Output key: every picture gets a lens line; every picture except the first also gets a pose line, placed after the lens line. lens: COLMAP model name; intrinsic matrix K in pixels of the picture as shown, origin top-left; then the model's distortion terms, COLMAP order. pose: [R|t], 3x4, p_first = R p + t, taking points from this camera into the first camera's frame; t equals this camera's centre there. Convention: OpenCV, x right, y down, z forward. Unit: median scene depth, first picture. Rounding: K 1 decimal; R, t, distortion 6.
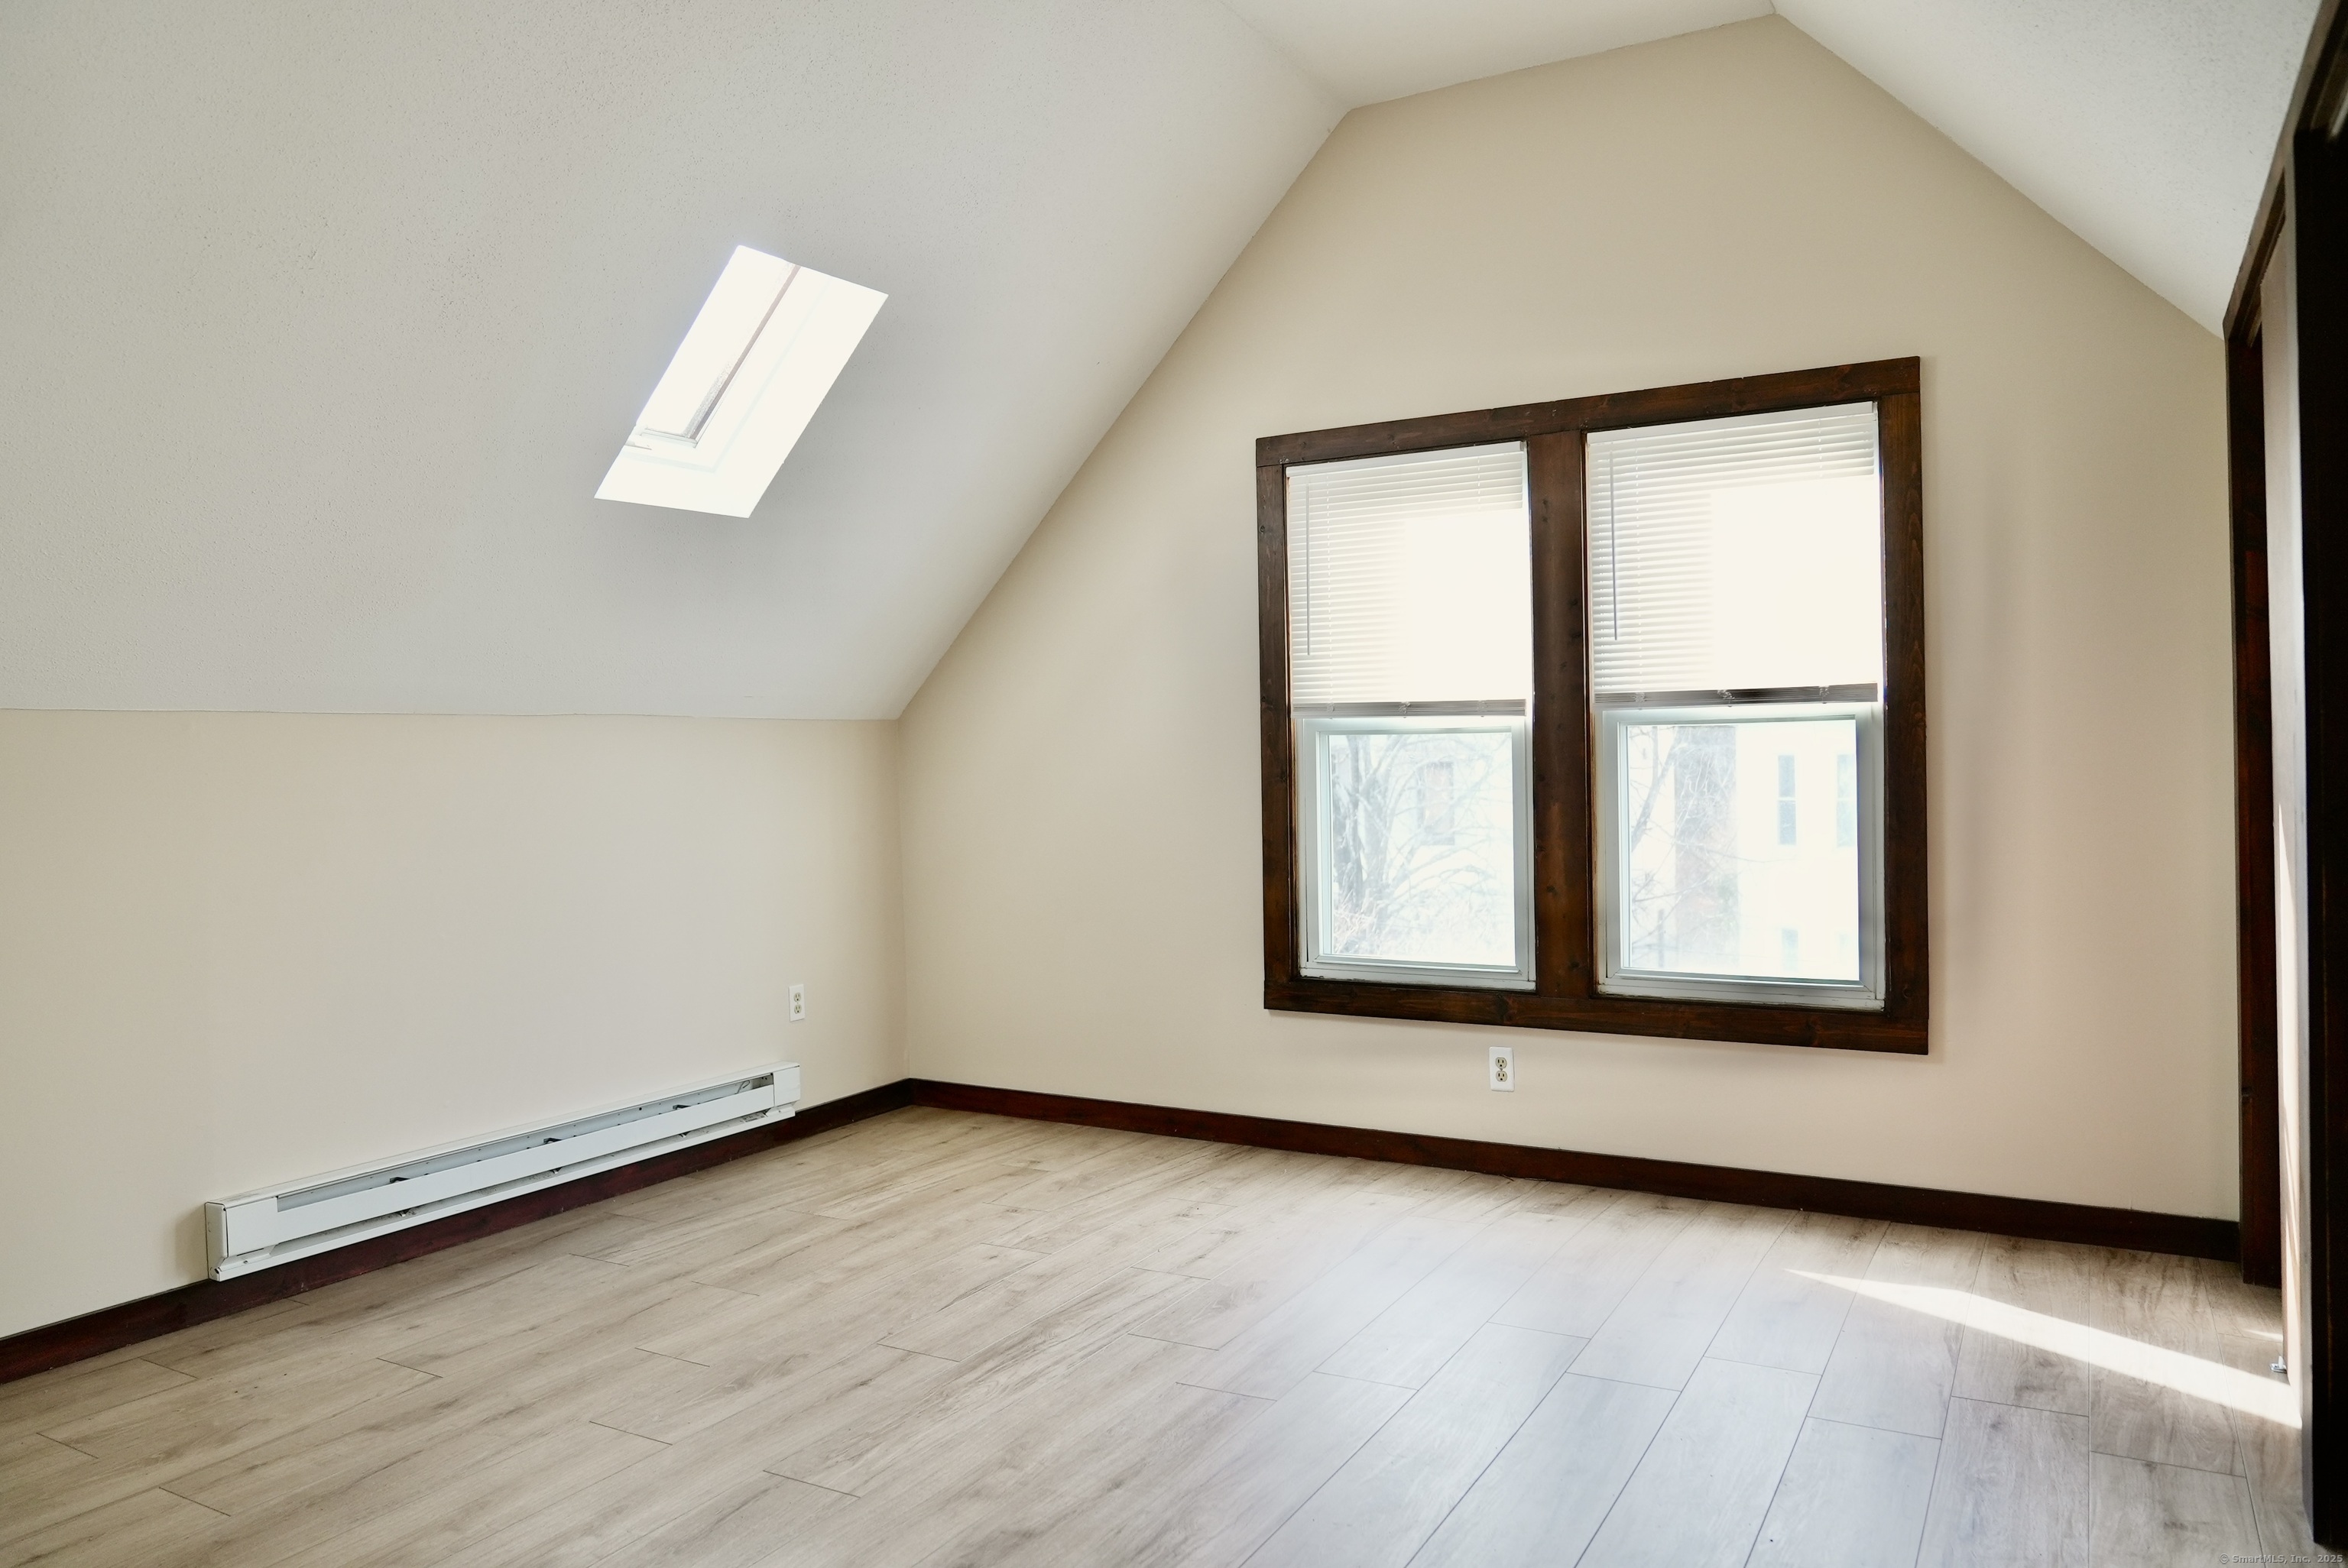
lens RADIAL K [[1597.2, 0, 1170.3], [0, 1597.2, 776.9], [0, 0, 1]] dist [-0.029503, 0.012967]
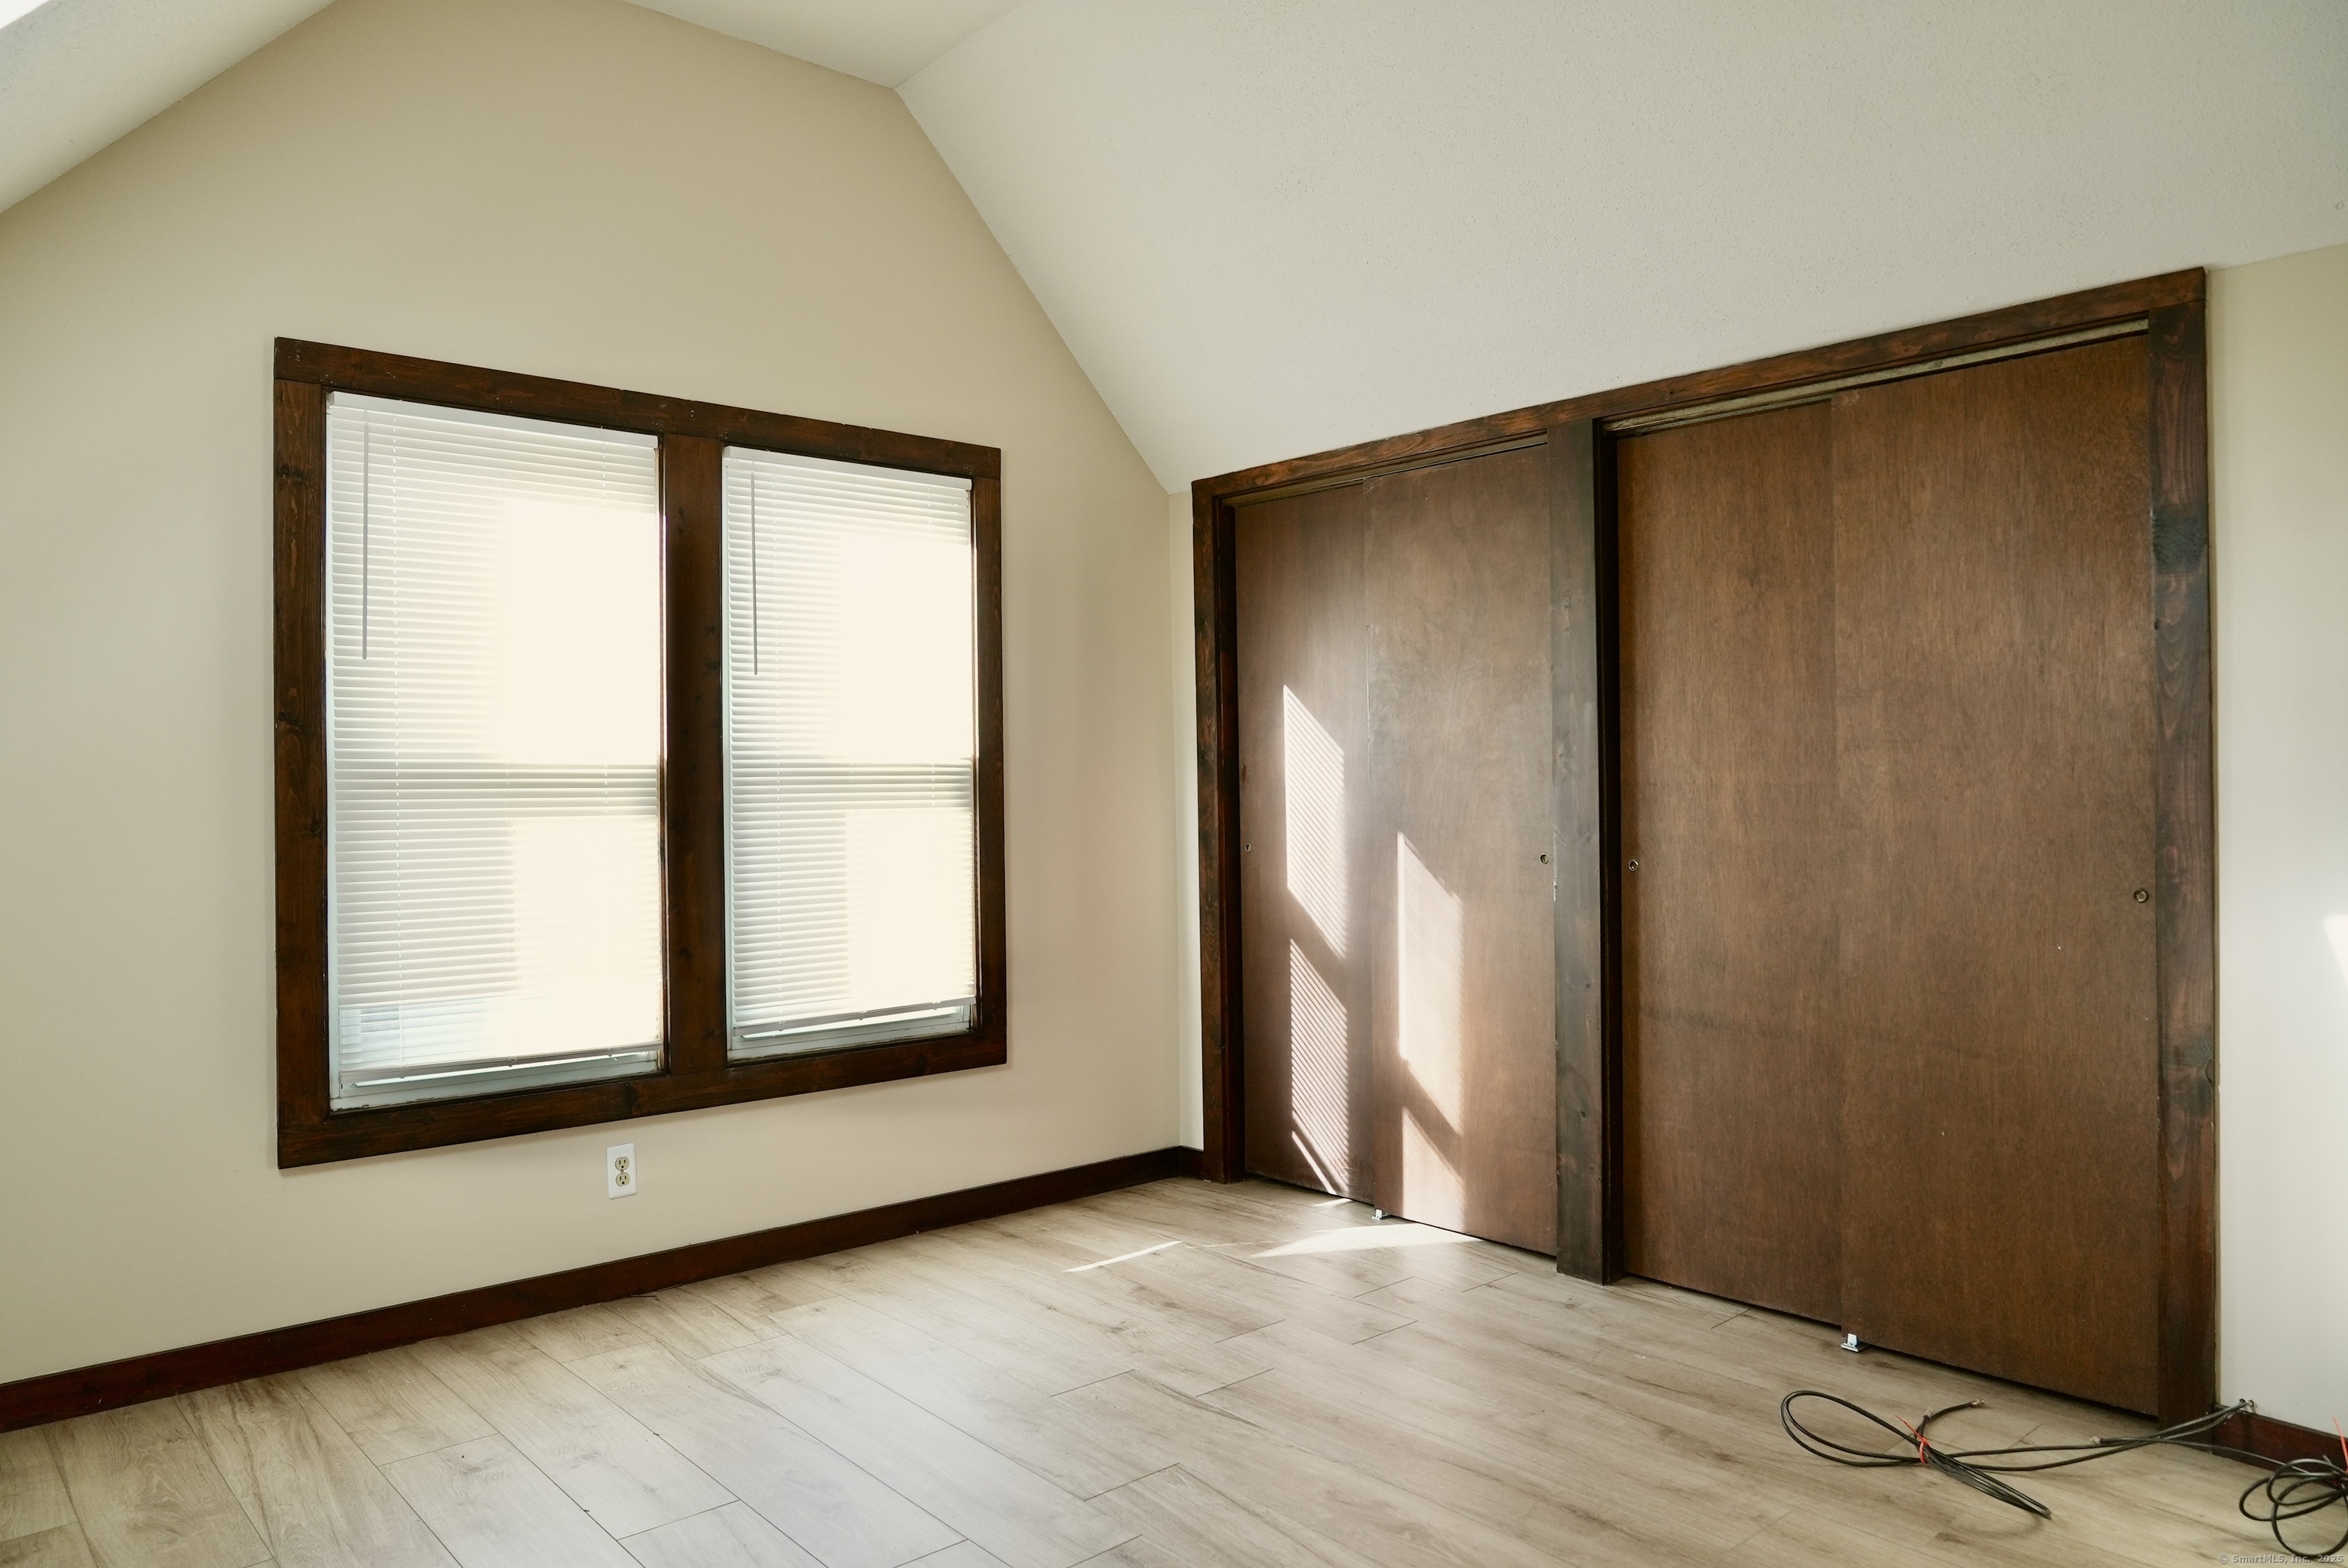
lens RADIAL K [[1597.2, 0, 1170.5], [0, 1597.2, 779.8], [0, 0, 1]] dist [-0.029503, 0.012967]
pose [[0.332521, 0.010068, 0.943042, -0.504238], [0.010654, 0.999839, -0.014431, -0.008645], [-0.943036, 0.014846, 0.332360, 0.455127]]
